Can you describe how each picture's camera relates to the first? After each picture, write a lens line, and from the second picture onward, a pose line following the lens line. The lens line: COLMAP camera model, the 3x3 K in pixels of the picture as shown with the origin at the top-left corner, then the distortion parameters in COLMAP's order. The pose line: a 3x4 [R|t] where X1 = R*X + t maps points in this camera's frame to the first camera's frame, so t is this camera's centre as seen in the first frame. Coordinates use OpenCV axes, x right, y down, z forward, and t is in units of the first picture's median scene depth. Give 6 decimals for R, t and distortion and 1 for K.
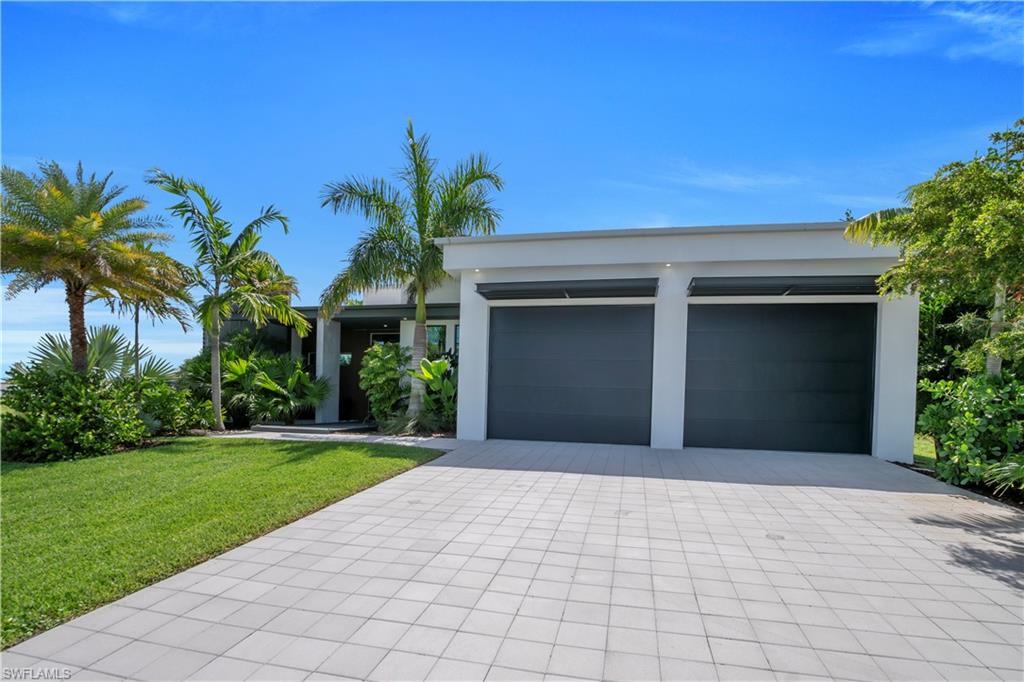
lens RADIAL K [[511.9, 0, 512.8], [0, 511.9, 417.6], [0, 0, 1]] dist [-0.030187, 0.007435]
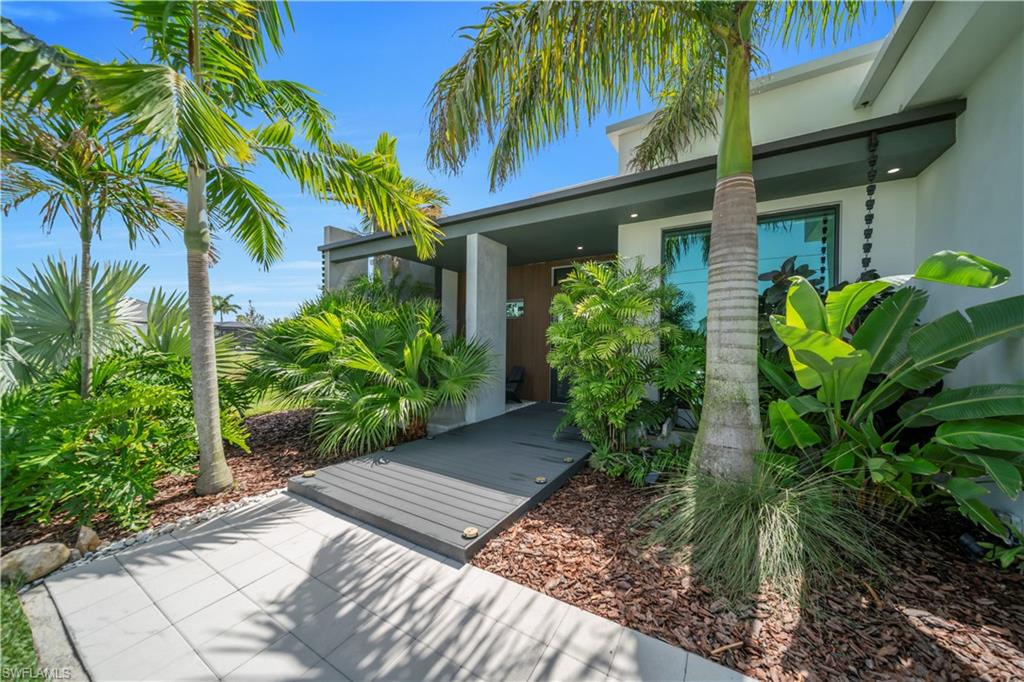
lens RADIAL K [[353.8, 0, 515.3], [0, 353.8, 347.0], [0, 0, 1]] dist [0.004495, -0.002795]
pose [[0.951989, -0.013740, -0.305823, -0.297330], [0.007101, 0.999715, -0.022811, -0.087039], [0.306049, 0.019545, 0.951815, 0.892920]]
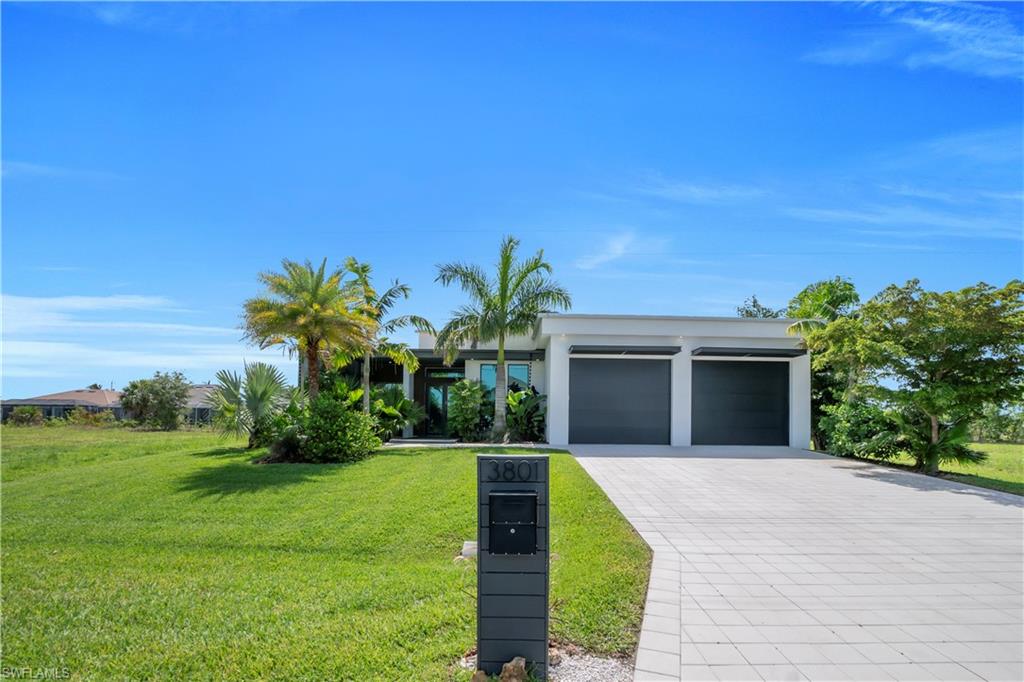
lens RADIAL K [[511.9, 0, 512.8], [0, 511.9, 417.6], [0, 0, 1]] dist [-0.030187, 0.007435]
pose [[0.972208, -0.013686, 0.233716, -0.579574], [0.021634, 0.999270, -0.031480, 0.007879], [-0.233115, 0.035662, 0.971795, -0.457491]]
